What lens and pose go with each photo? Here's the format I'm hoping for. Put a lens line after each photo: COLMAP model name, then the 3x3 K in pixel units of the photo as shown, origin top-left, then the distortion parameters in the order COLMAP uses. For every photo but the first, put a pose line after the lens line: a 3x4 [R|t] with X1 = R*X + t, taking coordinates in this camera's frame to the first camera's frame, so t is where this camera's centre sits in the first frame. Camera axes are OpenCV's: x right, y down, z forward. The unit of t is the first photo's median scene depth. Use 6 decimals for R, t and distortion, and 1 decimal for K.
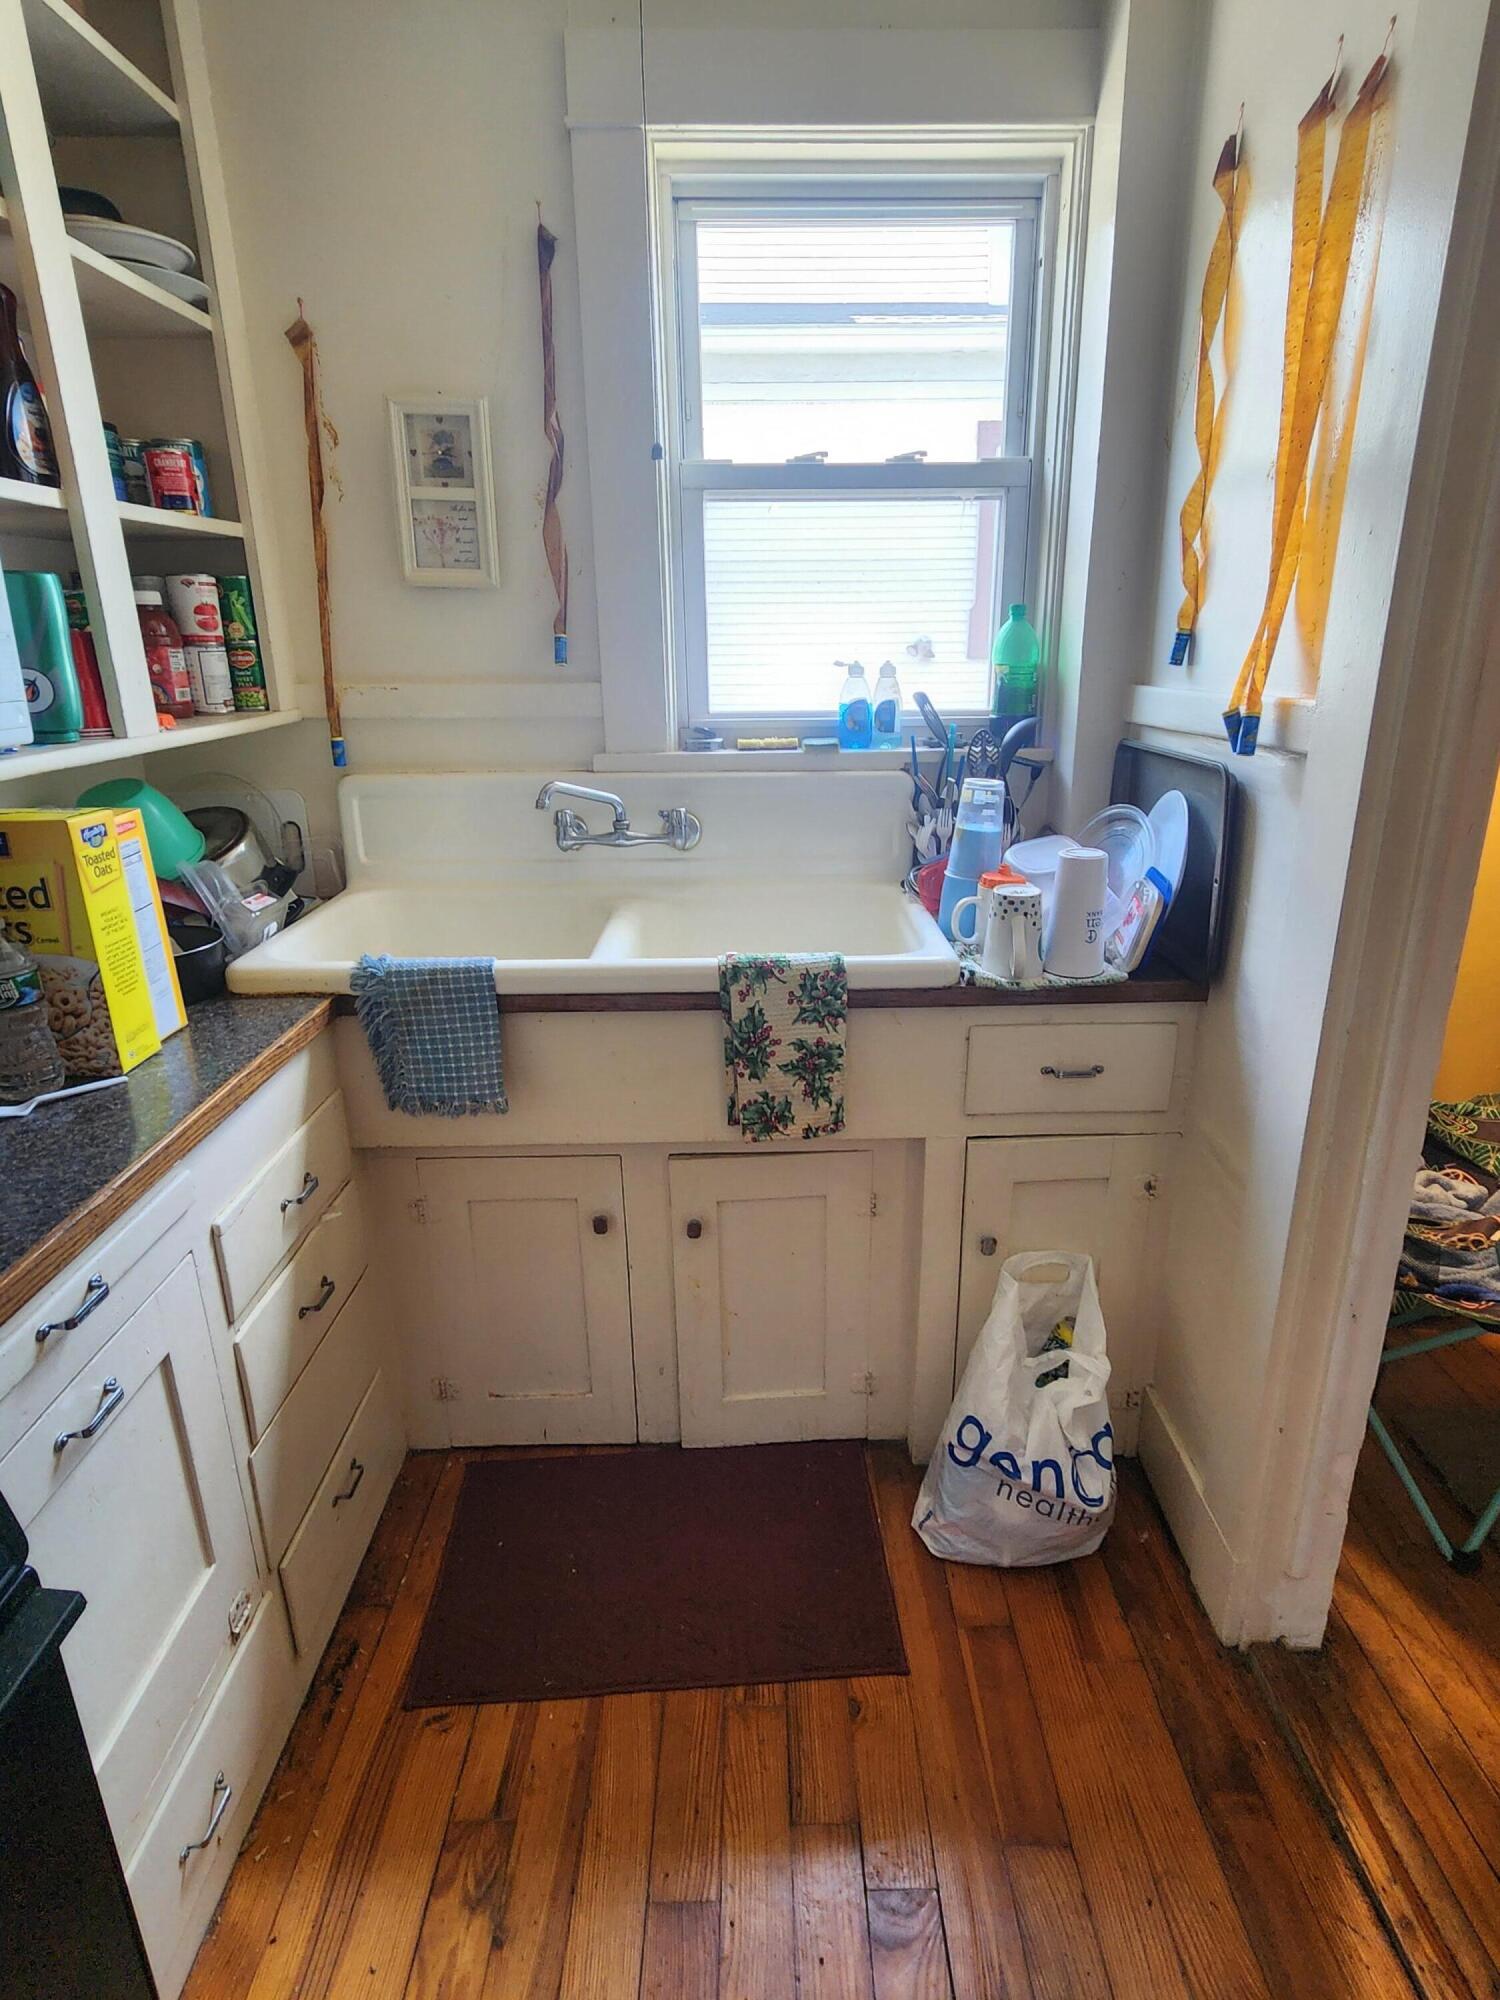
lens RADIAL K [[1078.6, 0, 763.2], [0, 1078.6, 999.2], [0, 0, 1]] dist [-0.002552, -0.000612]
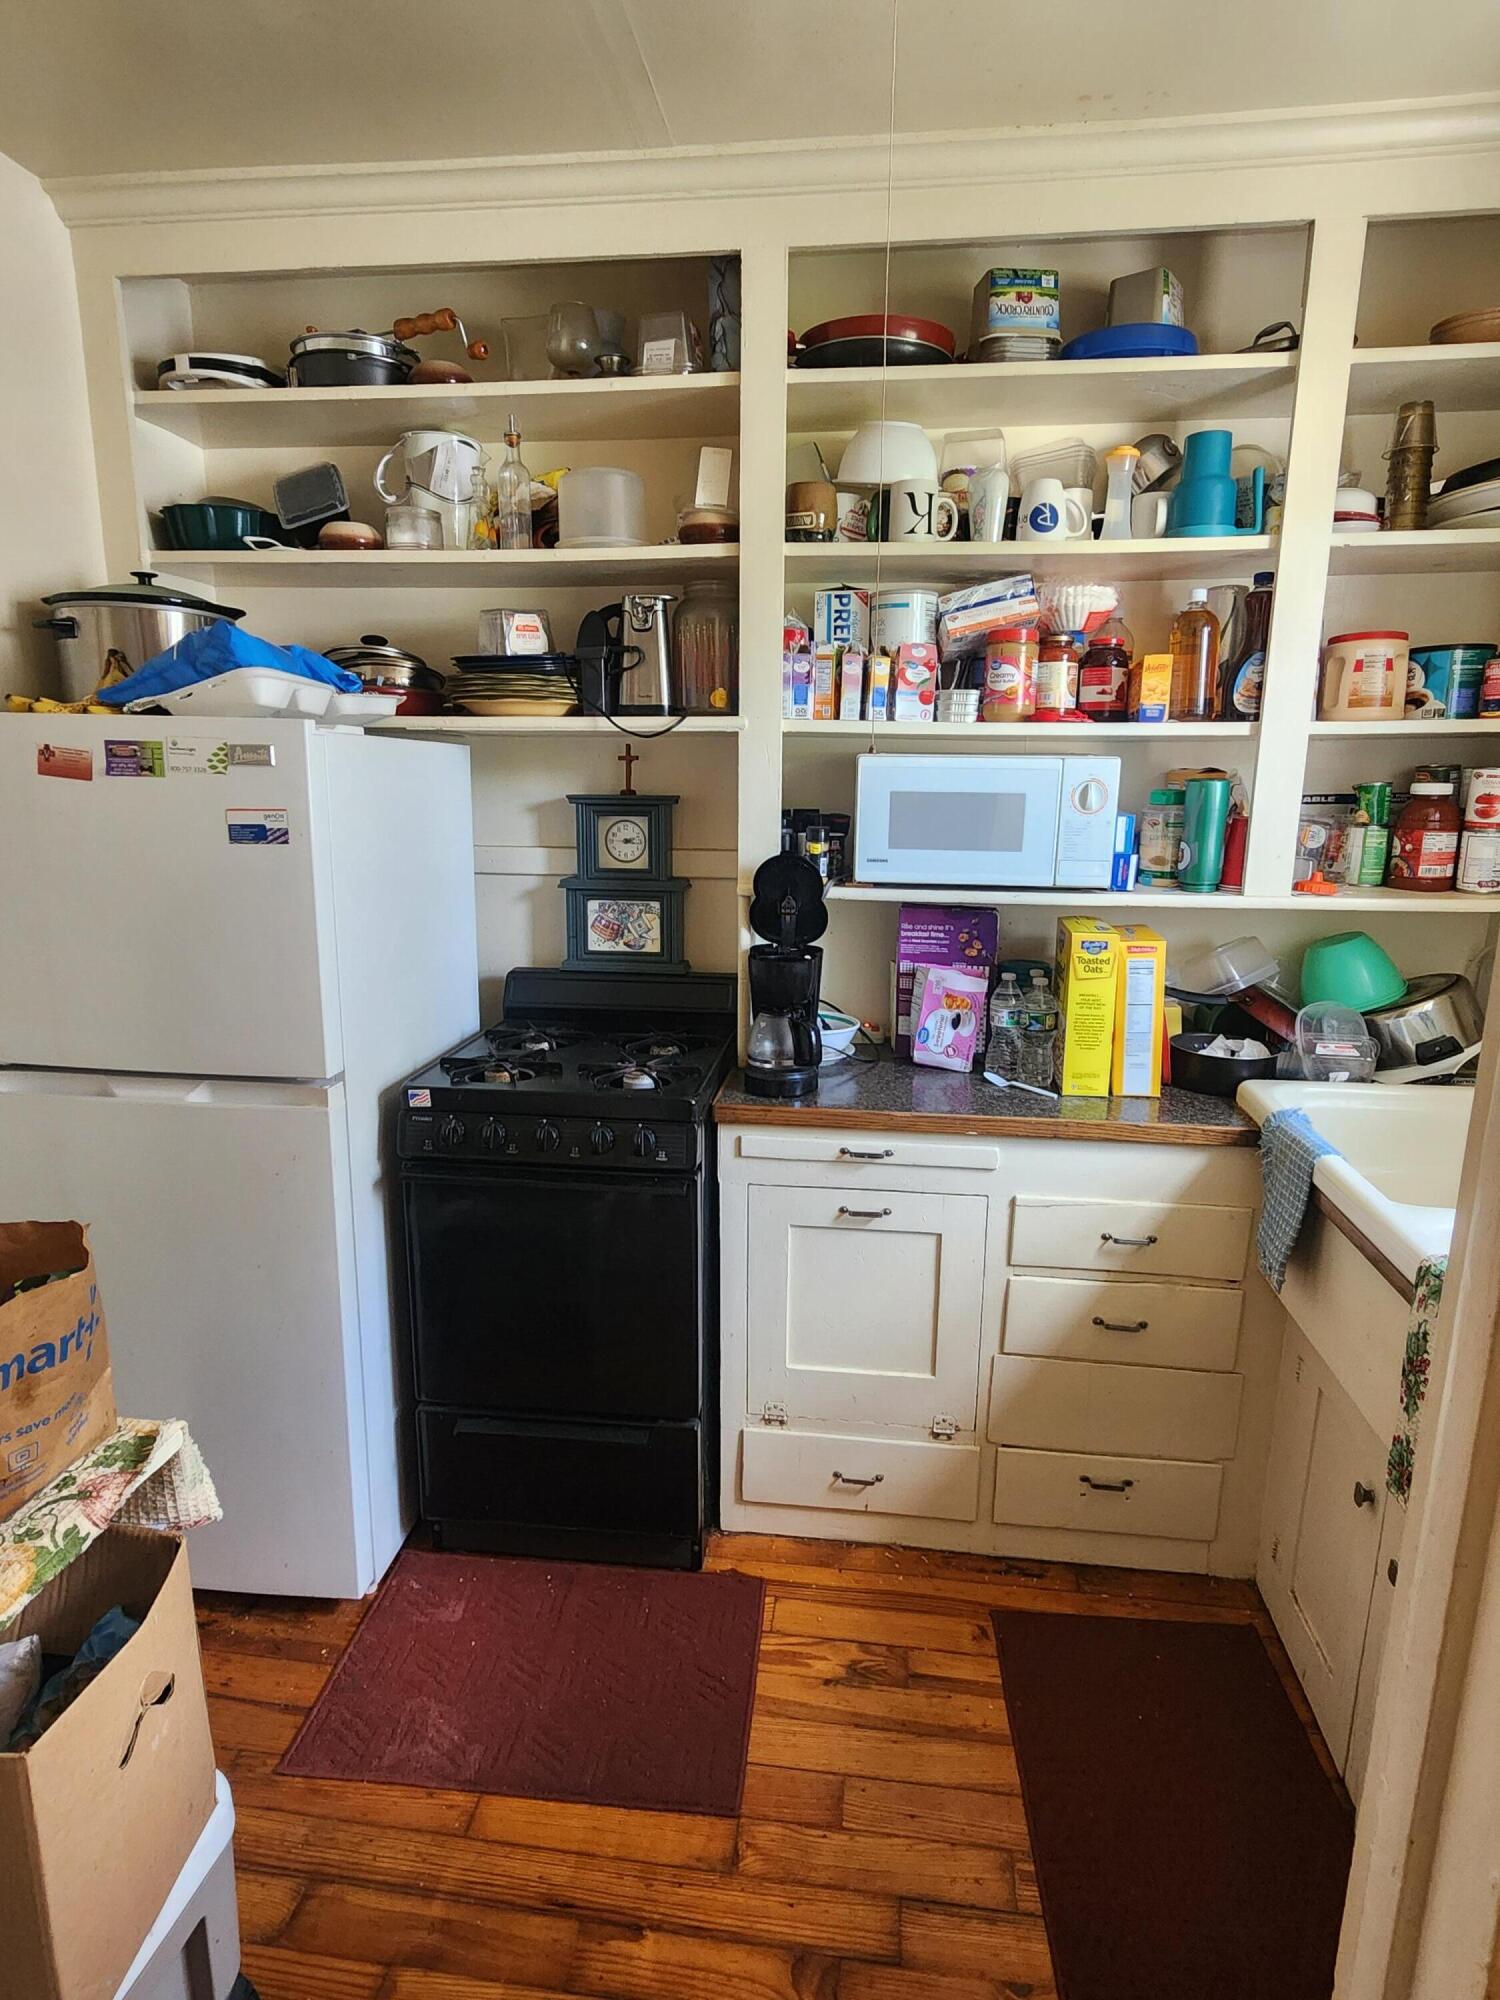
lens RADIAL K [[1078.6, 0, 763.2], [0, 1078.6, 999.2], [0, 0, 1]] dist [-0.002552, -0.000612]
pose [[-0.150358, 0.216427, -0.964651, 0.847423], [-0.315300, 0.914293, 0.254274, -0.284801], [0.937005, 0.342386, -0.069232, 0.591939]]
